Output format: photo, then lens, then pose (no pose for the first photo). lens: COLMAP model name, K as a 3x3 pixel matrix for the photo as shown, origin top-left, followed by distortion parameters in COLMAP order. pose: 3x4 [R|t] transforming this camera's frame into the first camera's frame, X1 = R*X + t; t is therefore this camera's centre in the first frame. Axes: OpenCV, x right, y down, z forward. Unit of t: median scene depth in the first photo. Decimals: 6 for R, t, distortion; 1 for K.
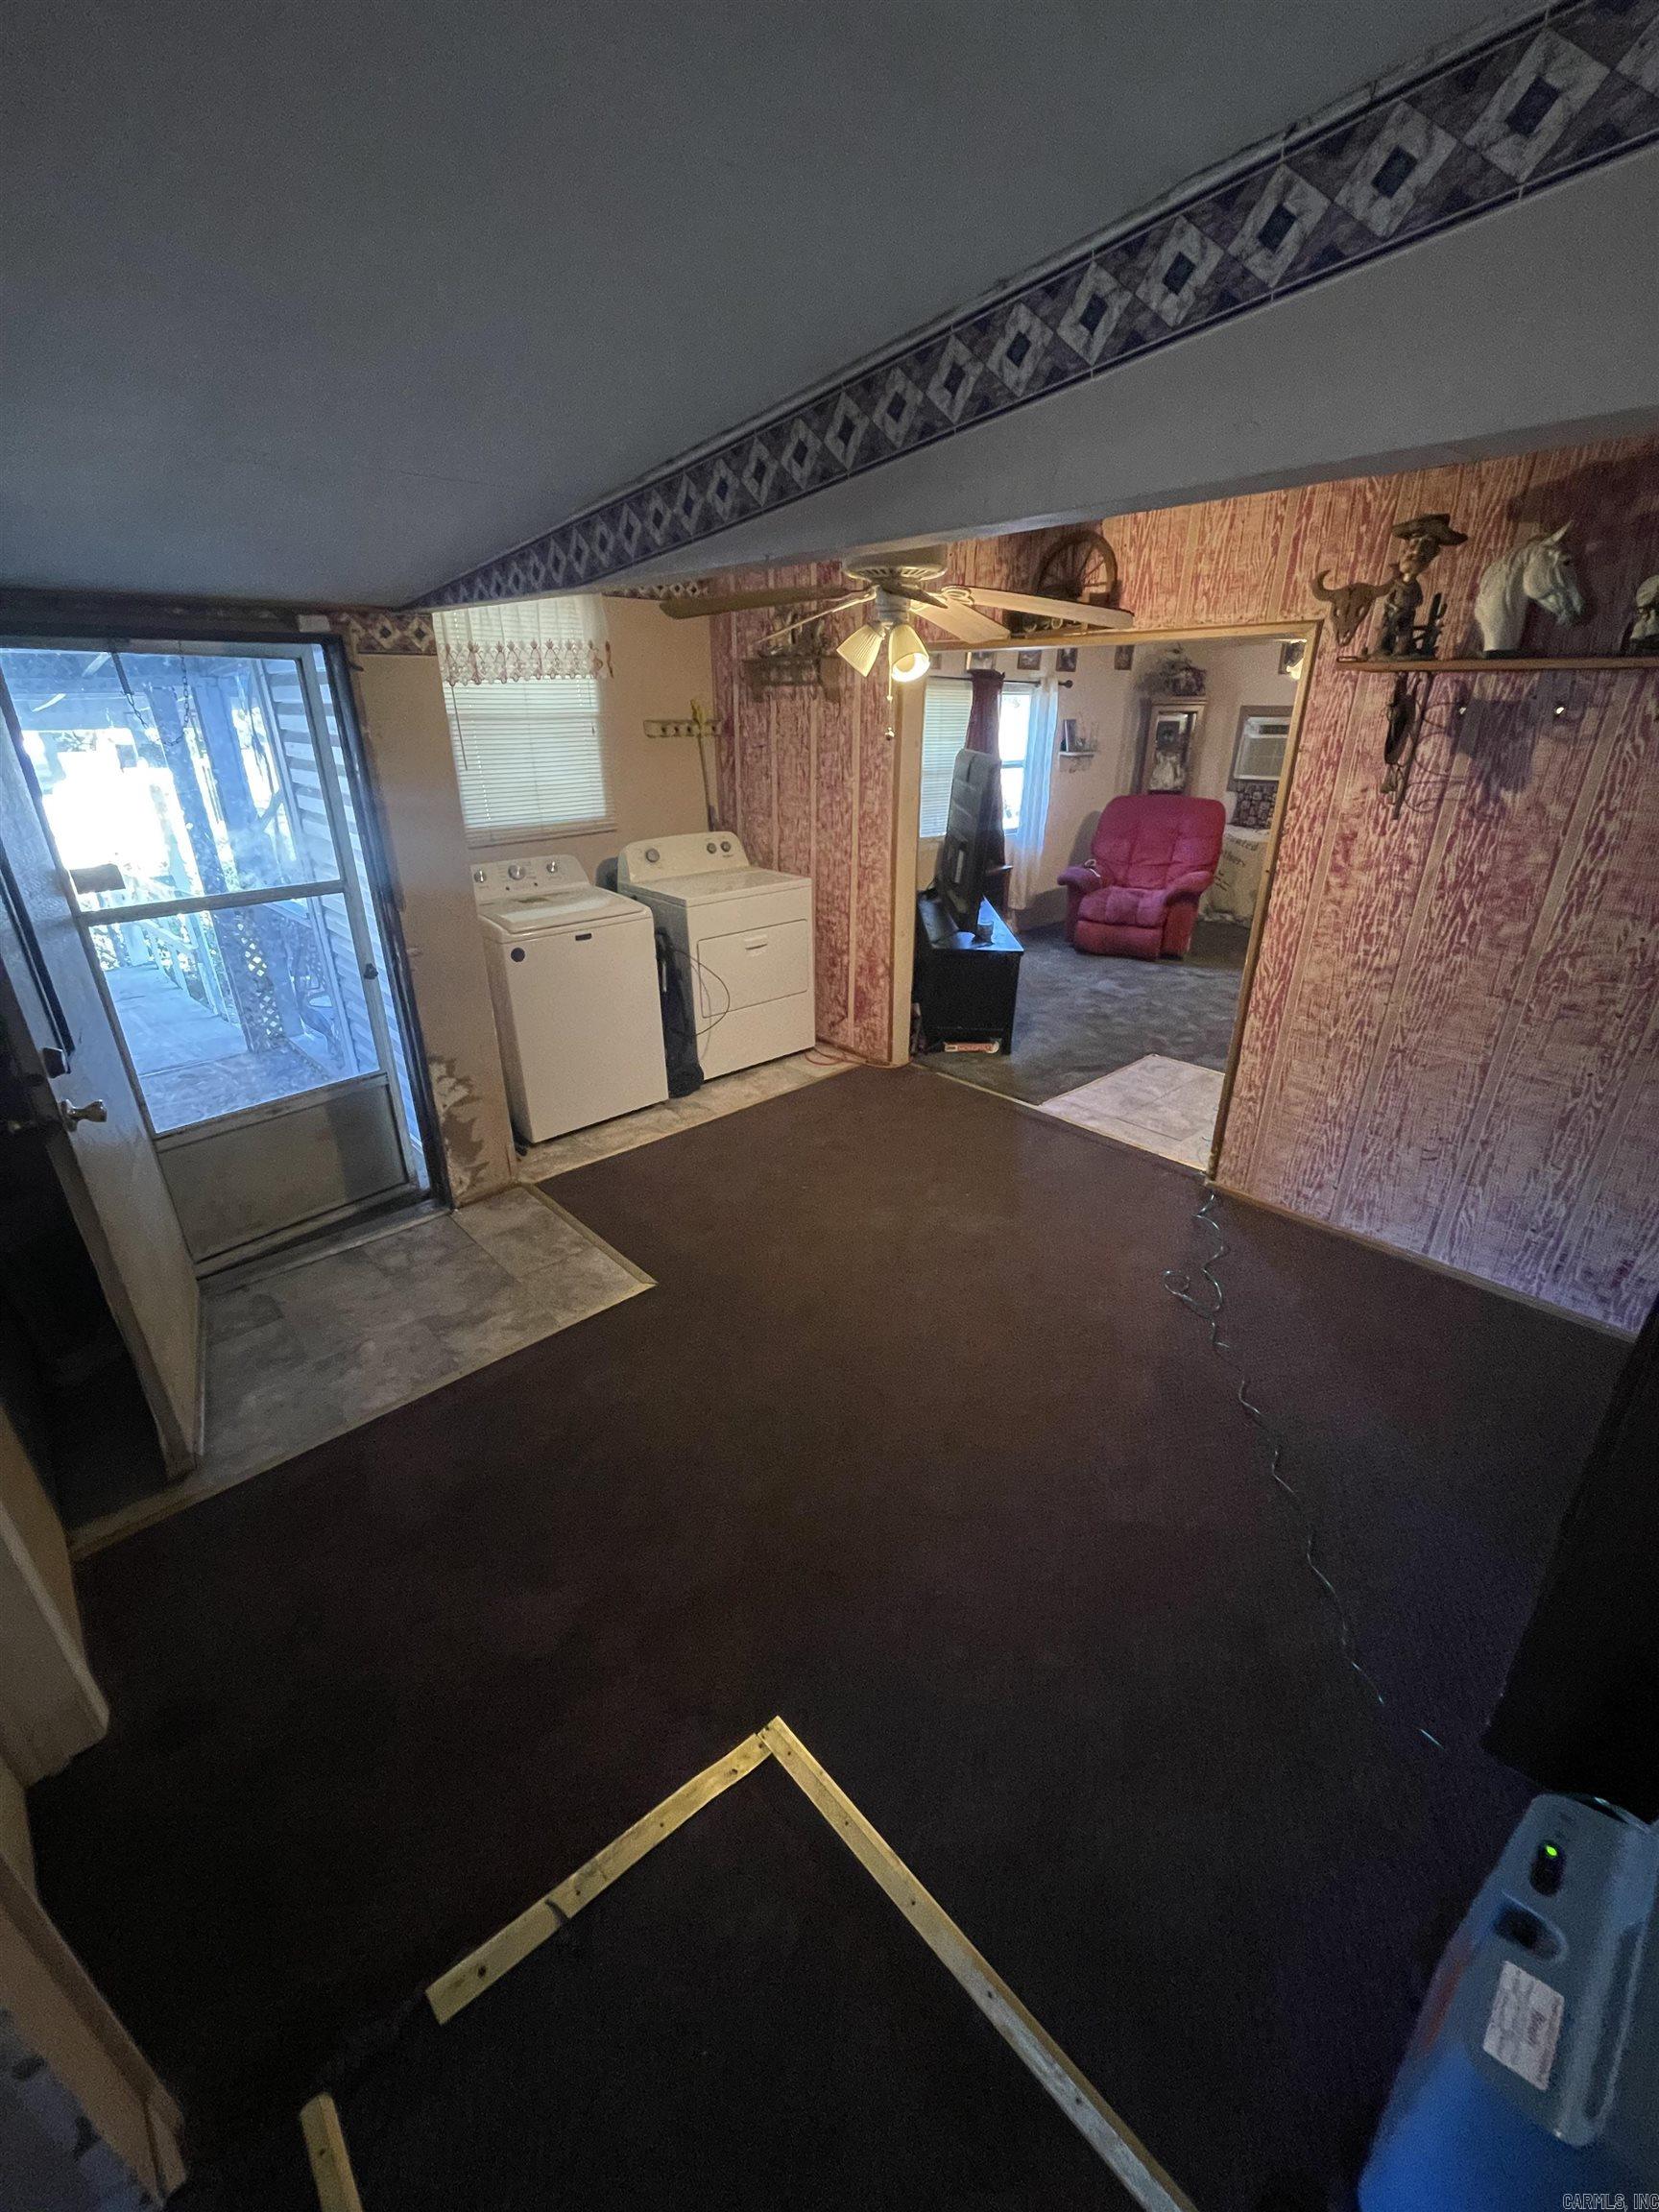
lens RADIAL K [[891.6, 0, 833.8], [0, 891.6, 1106.3], [0, 0, 1]] dist [-0.002454, 0.000151]
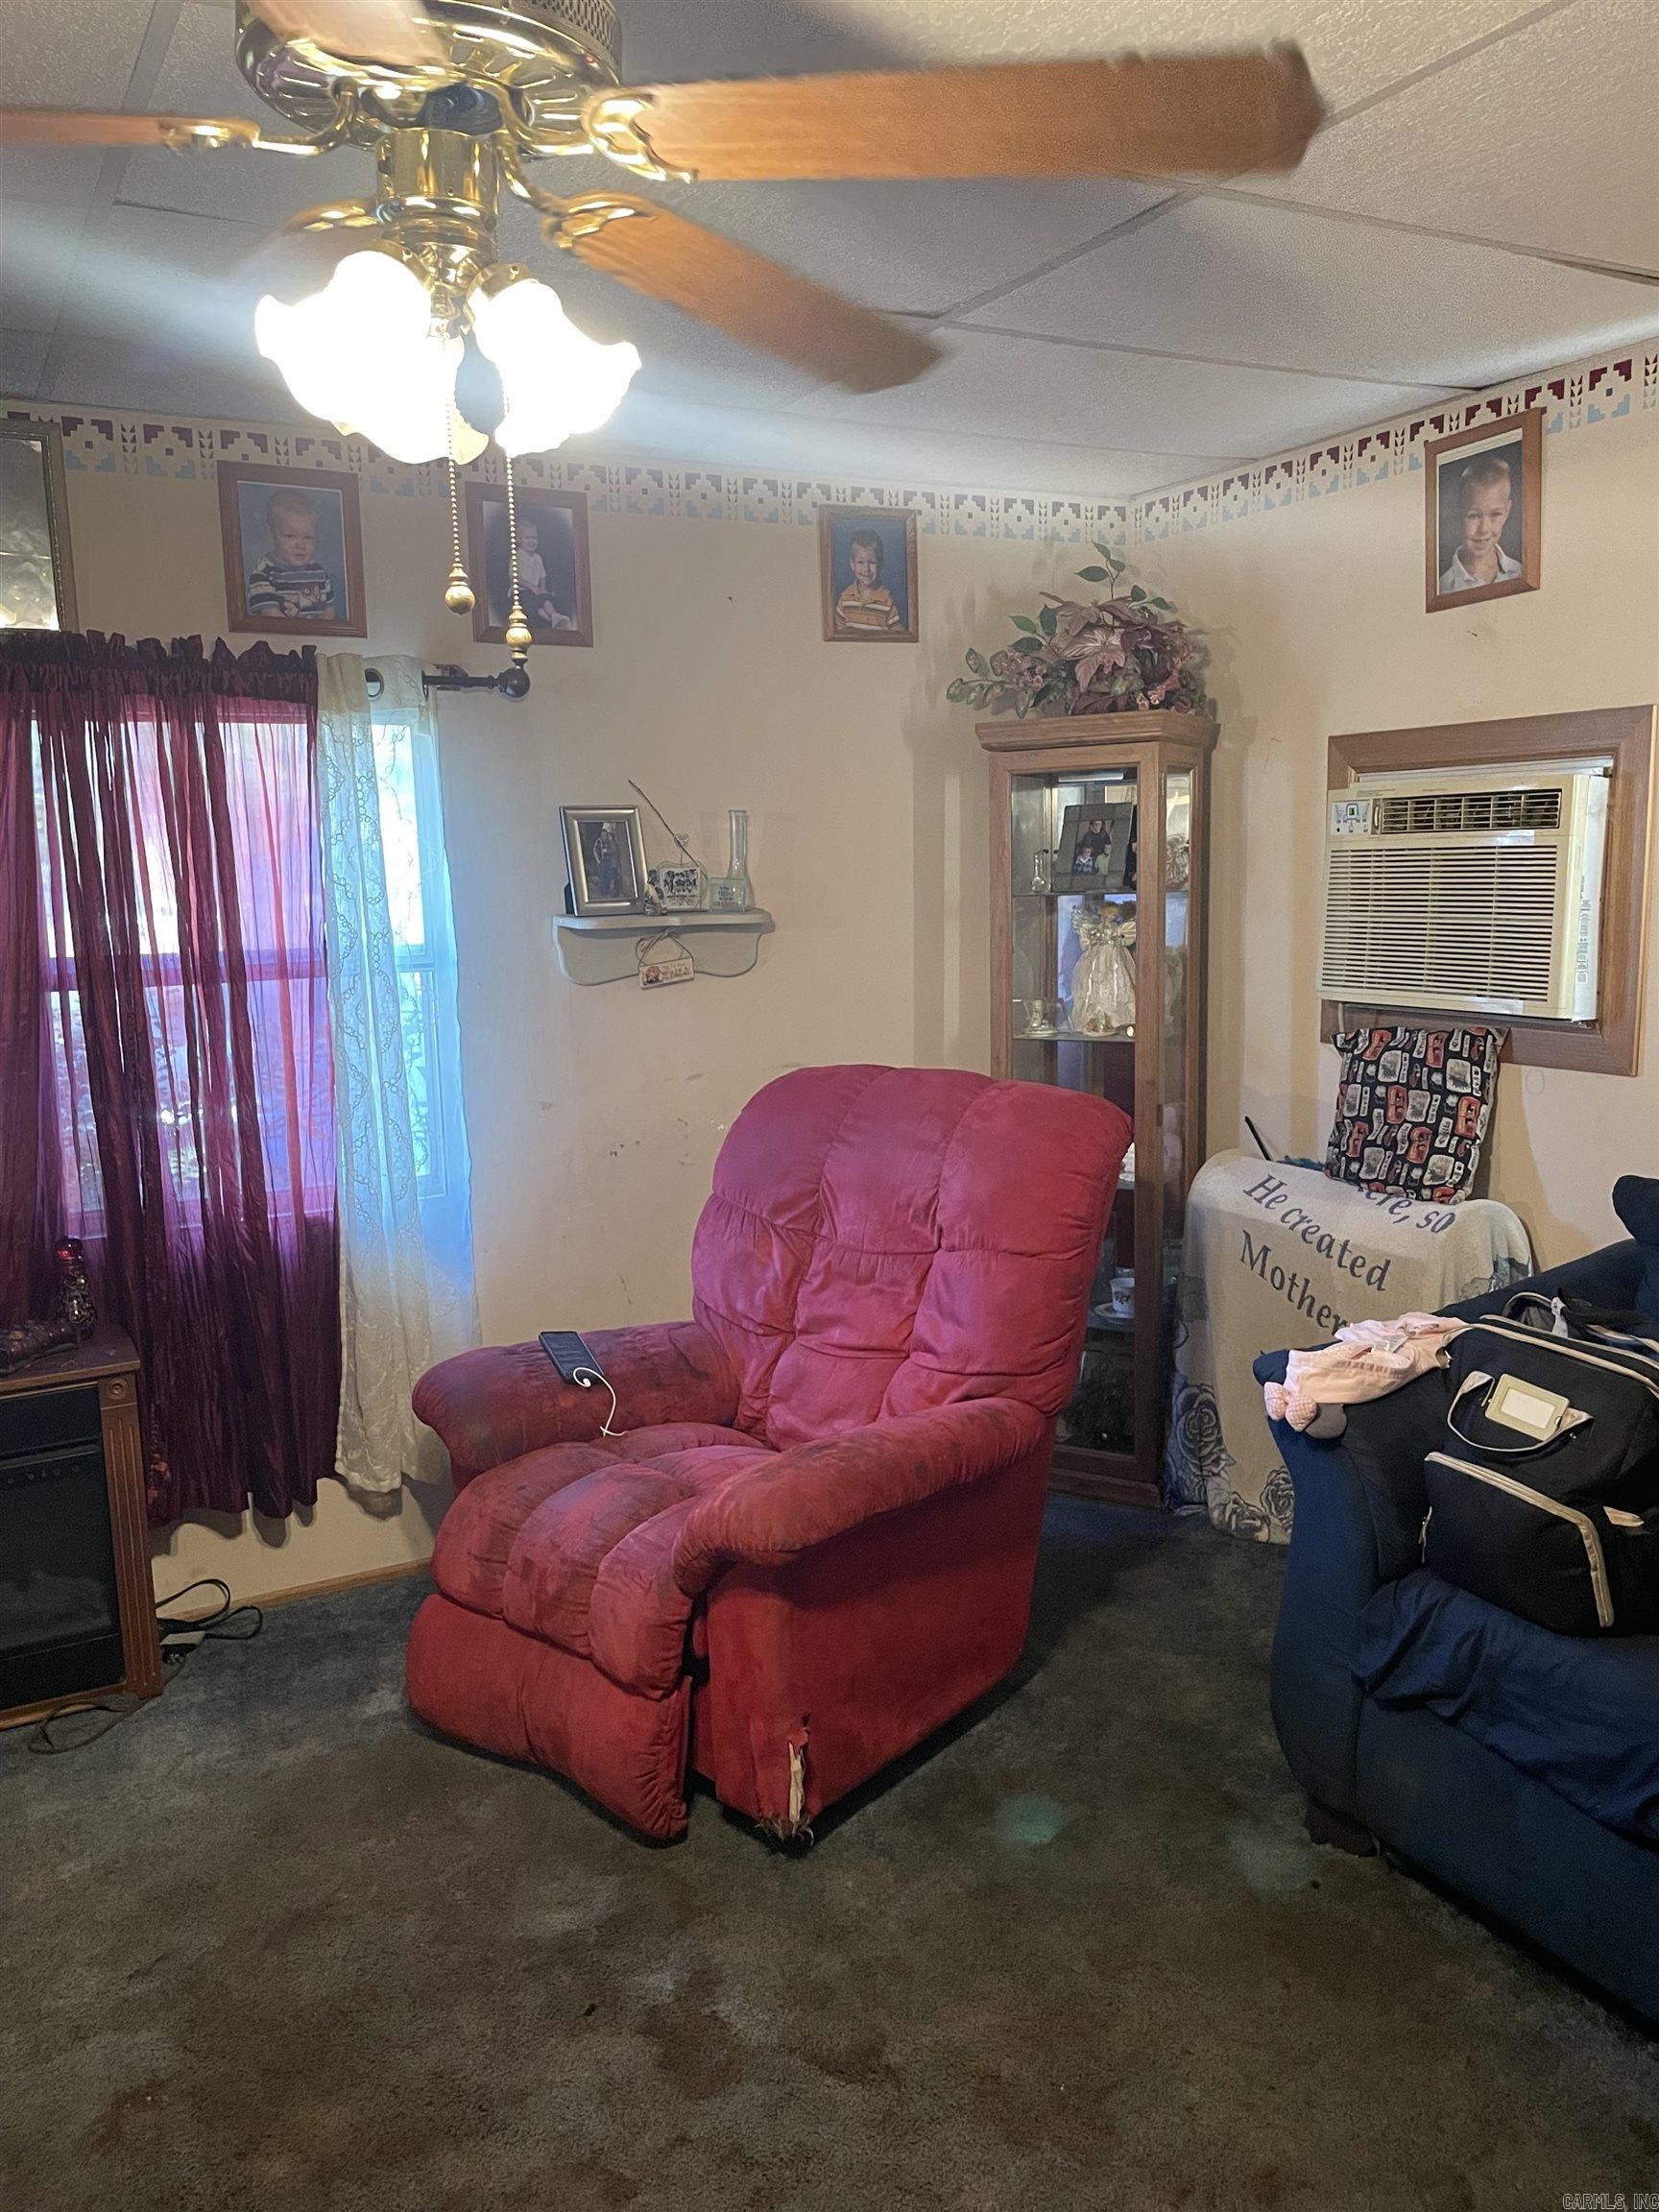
lens RADIAL K [[1668.9, 0, 818.0], [0, 1668.9, 1098.4], [0, 0, 1]] dist [0.074958, -0.092198]
pose [[0.962850, 0.009737, -0.269860, 0.955355], [-0.079794, 0.964983, -0.249881, -0.450789], [0.257977, 0.262131, 0.929911, 1.128124]]
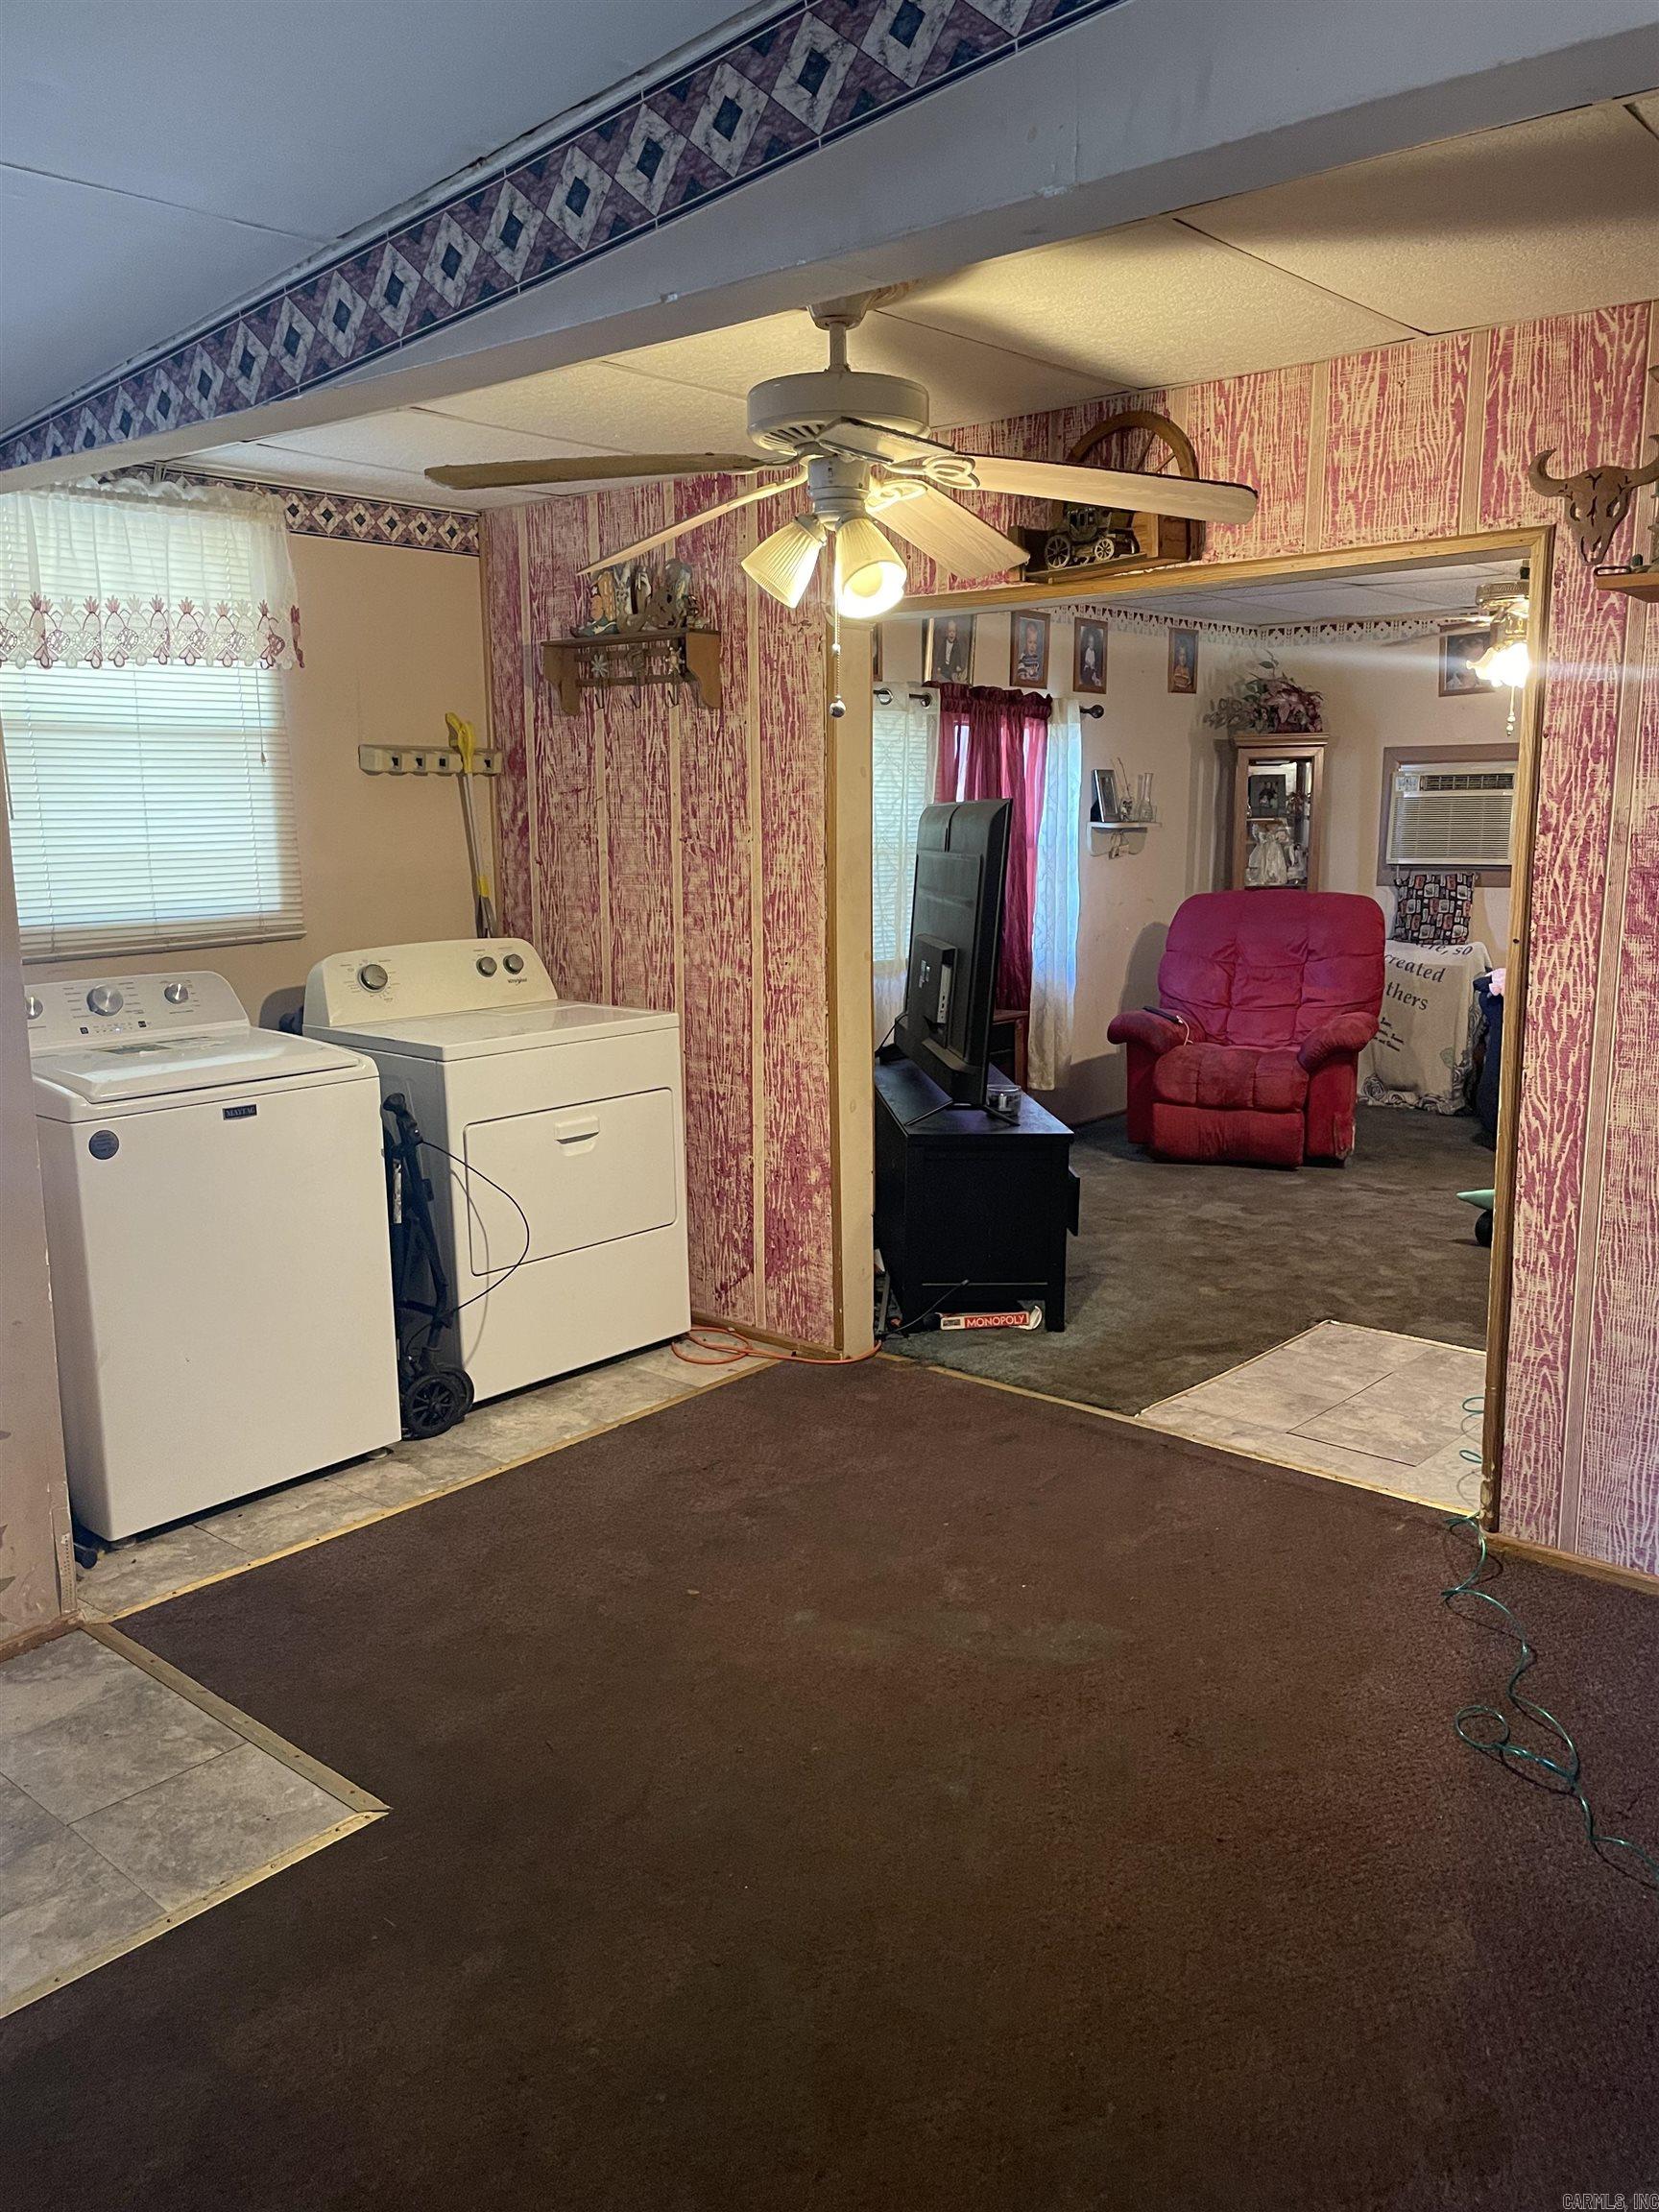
lens RADIAL K [[1668.9, 0, 862.1], [0, 1668.9, 1092.0], [0, 0, 1]] dist [0.074958, -0.092198]
pose [[0.993722, -0.028766, 0.108116, -0.028595], [0.054269, 0.969011, -0.240983, 0.044989], [-0.097833, 0.245338, 0.964488, 0.032372]]
